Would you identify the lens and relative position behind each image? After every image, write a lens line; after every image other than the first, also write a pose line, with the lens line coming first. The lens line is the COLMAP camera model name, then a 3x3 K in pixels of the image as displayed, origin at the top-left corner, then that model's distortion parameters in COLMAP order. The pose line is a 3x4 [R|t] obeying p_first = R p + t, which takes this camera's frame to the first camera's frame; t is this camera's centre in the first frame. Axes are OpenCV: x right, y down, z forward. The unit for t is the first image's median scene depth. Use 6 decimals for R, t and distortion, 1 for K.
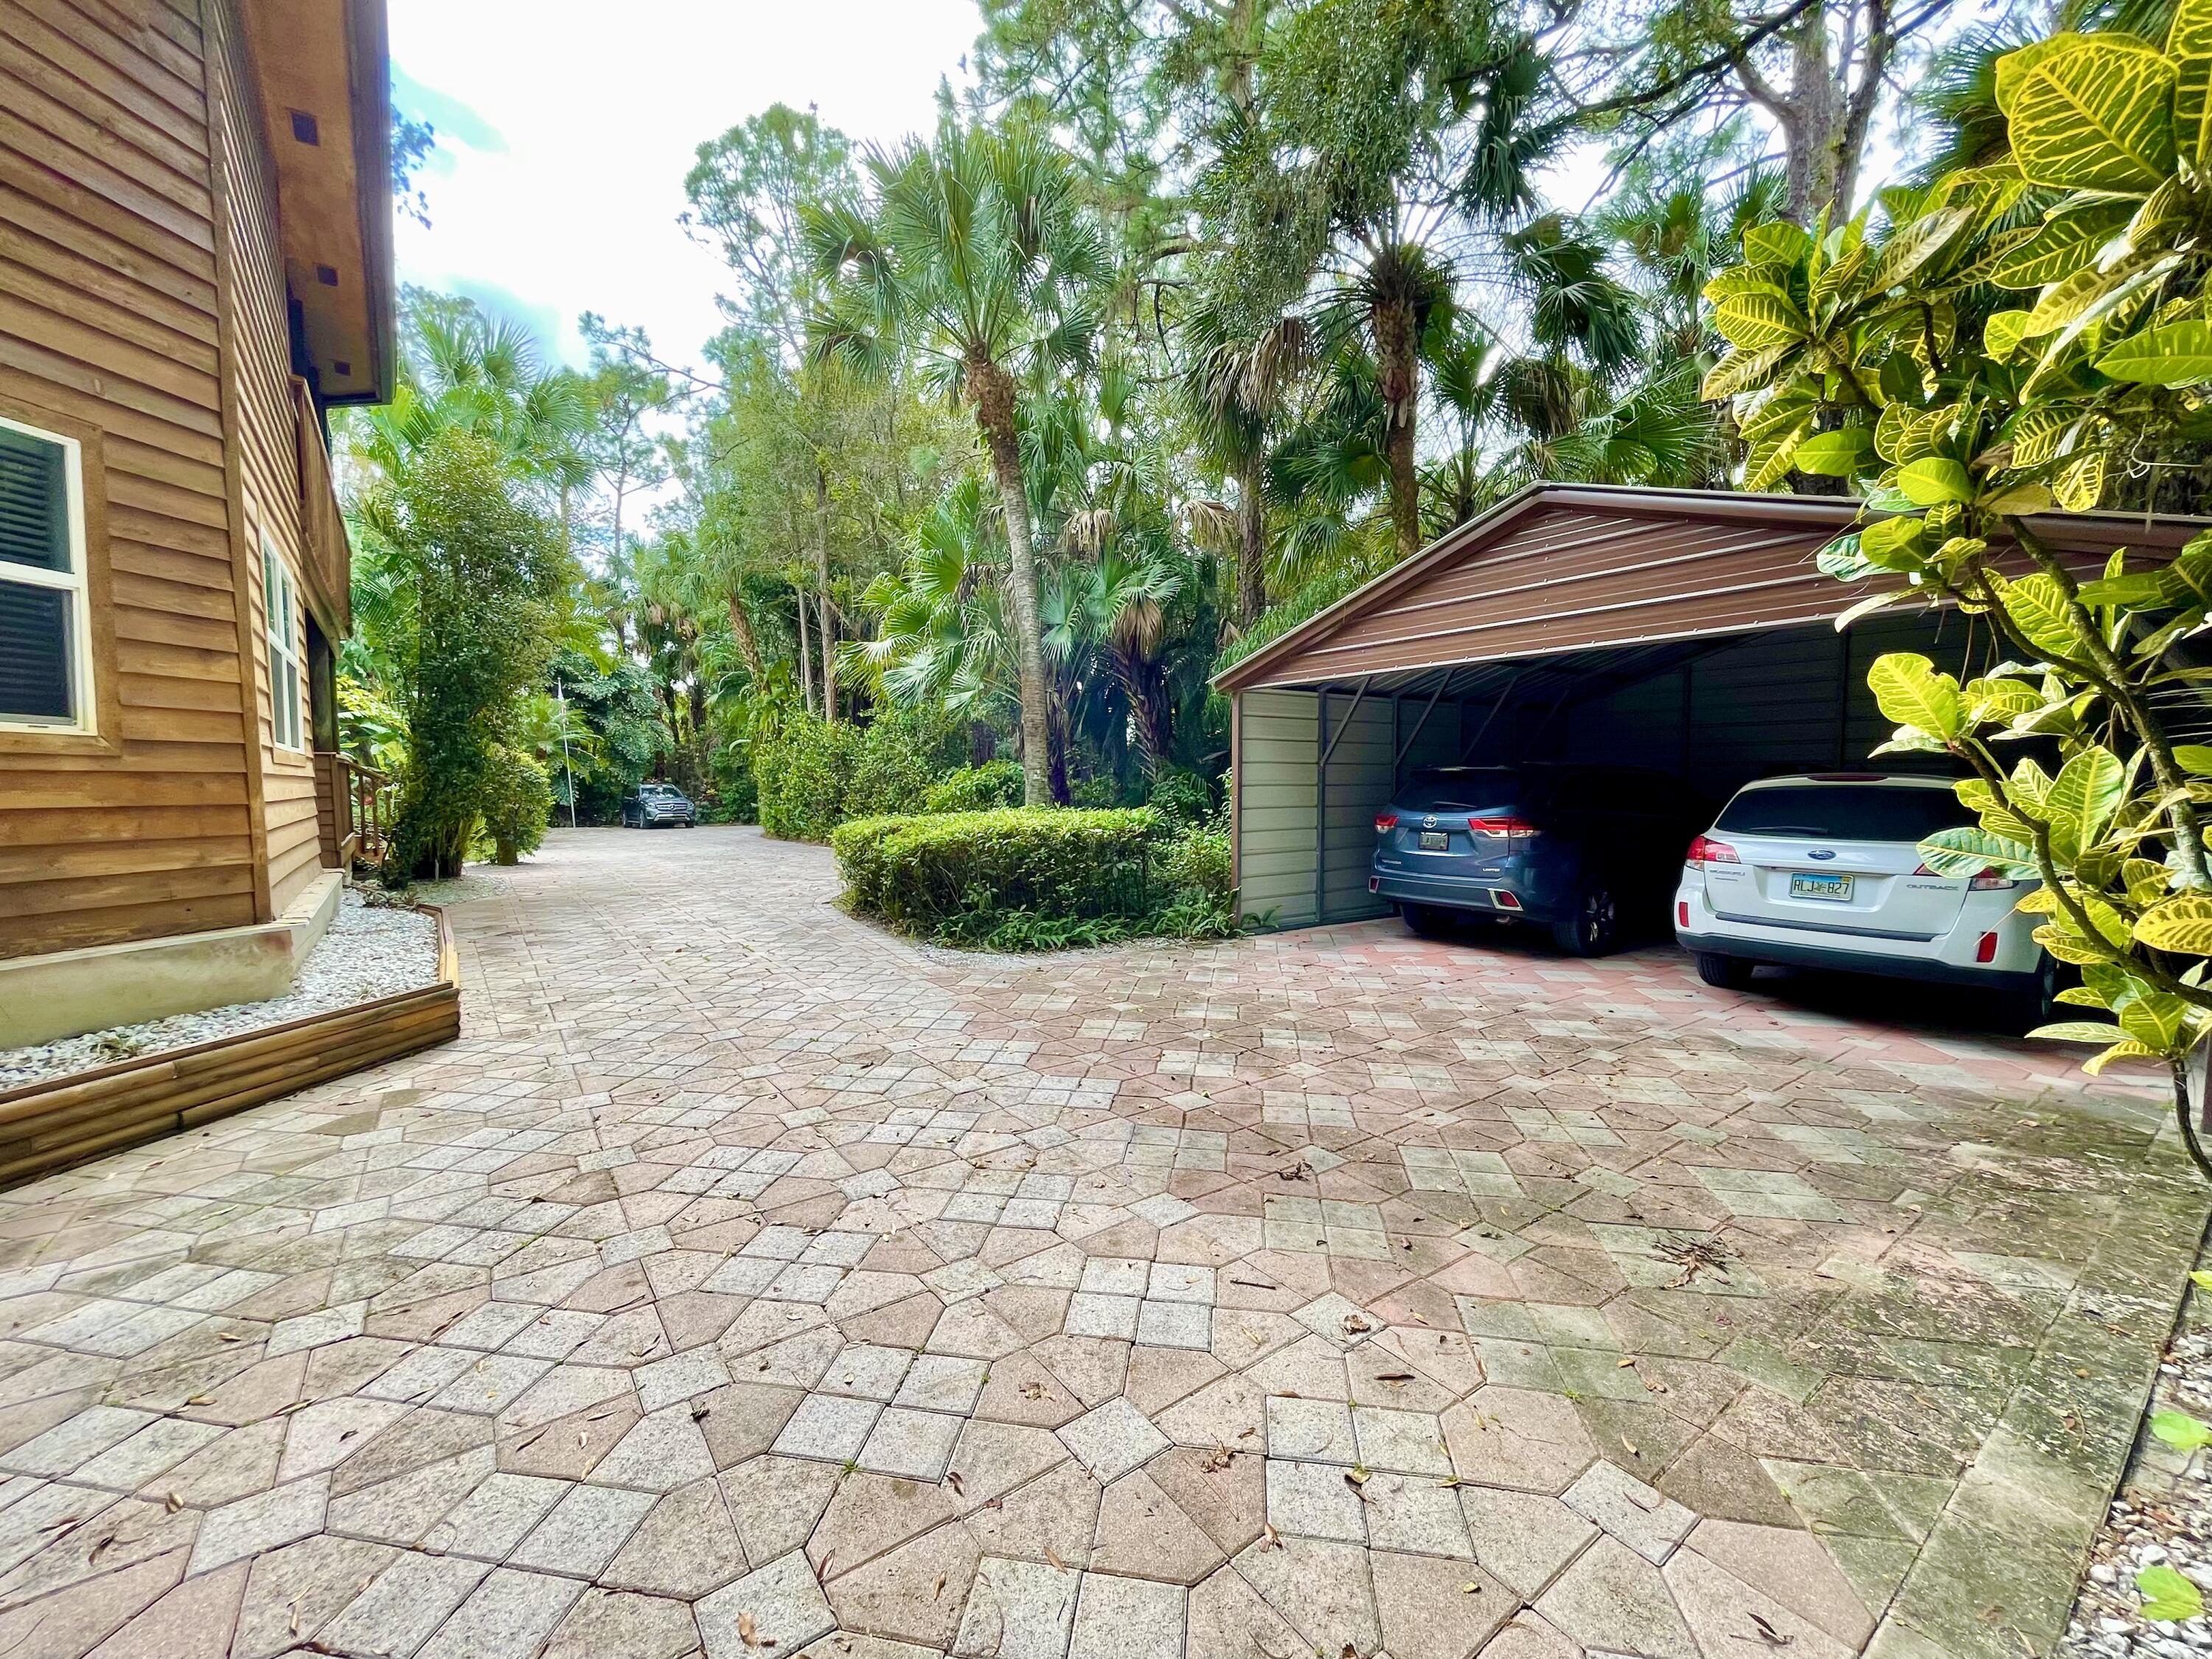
lens RADIAL K [[894.0, 0, 1099.3], [0, 894.0, 847.3], [0, 0, 1]] dist [-0.003522, 0.002286]
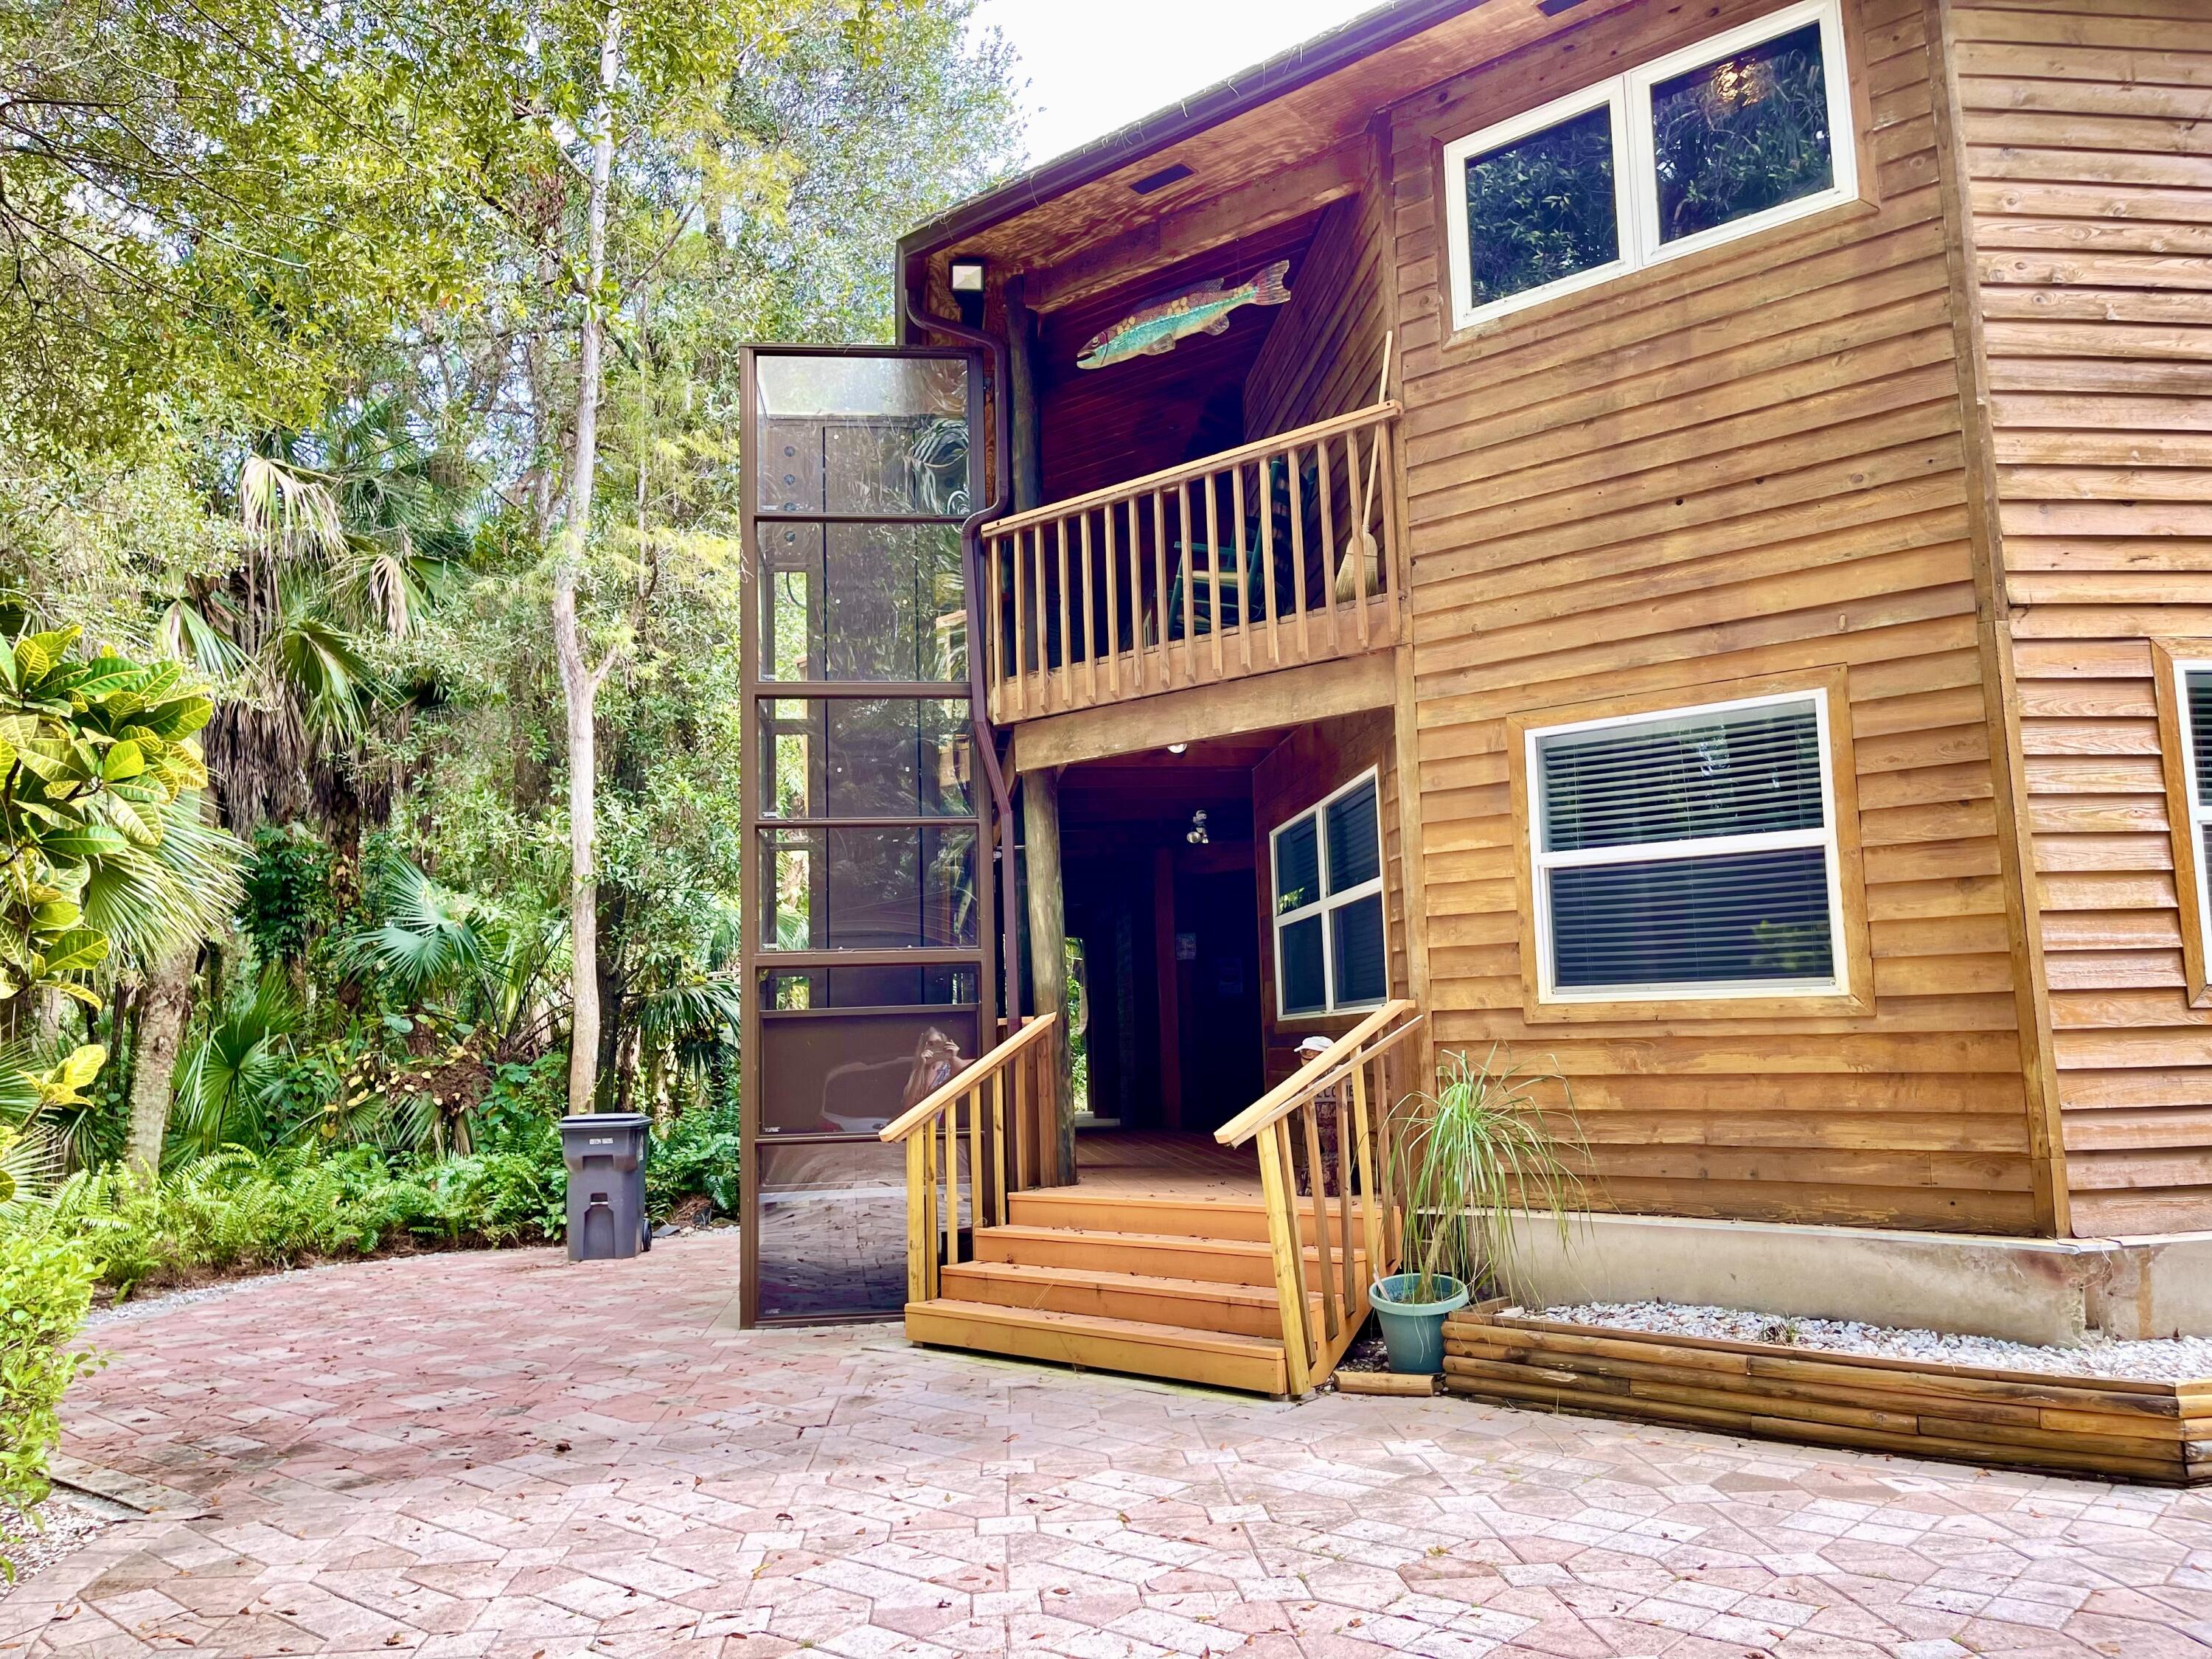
lens RADIAL K [[1673.4, 0, 1101.5], [0, 1673.4, 825.9], [0, 0, 1]] dist [0.055609, -0.069328]
pose [[-0.524802, -0.091923, -0.846247, 0.756948], [-0.032527, 0.995592, -0.087974, -0.116930], [0.850603, -0.018643, -0.525478, 1.227803]]
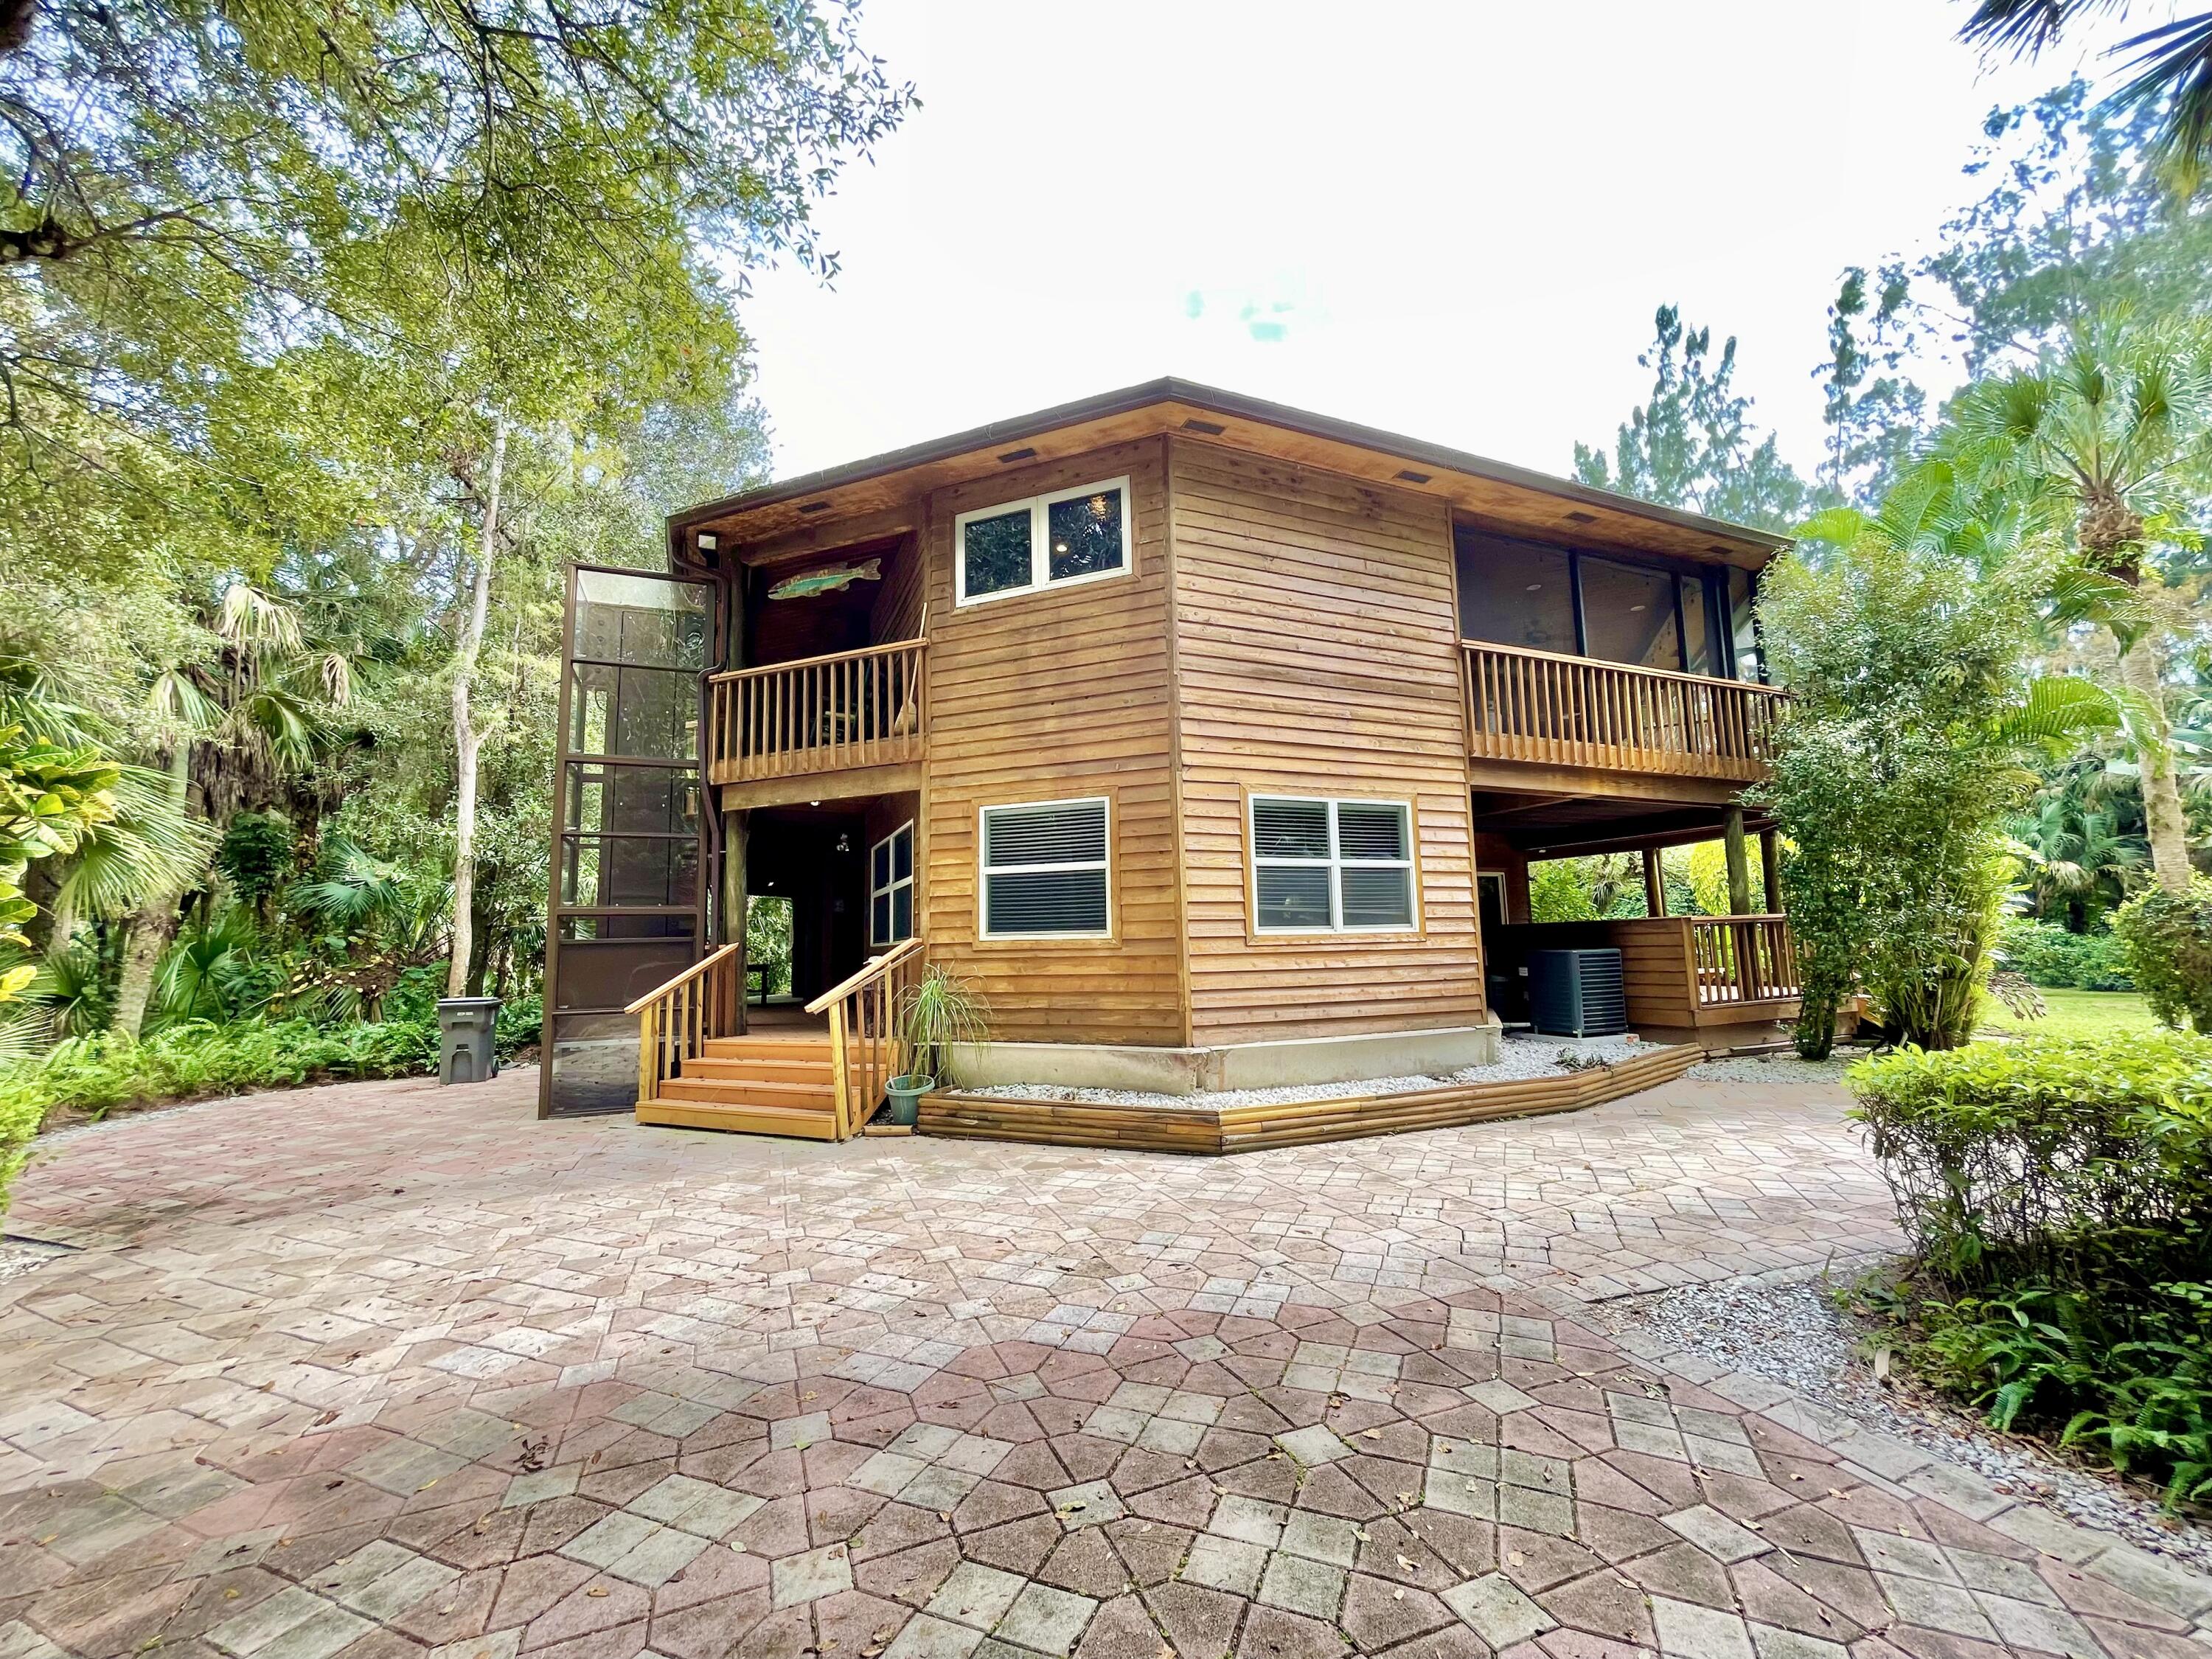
lens RADIAL K [[894.0, 0, 1102.6], [0, 894.0, 834.9], [0, 0, 1]] dist [-0.003522, 0.002286]
pose [[-0.249552, -0.112090, -0.961852, 0.814915], [-0.046787, 0.993514, -0.103641, -0.143086], [0.967230, 0.019138, -0.253178, 1.442200]]
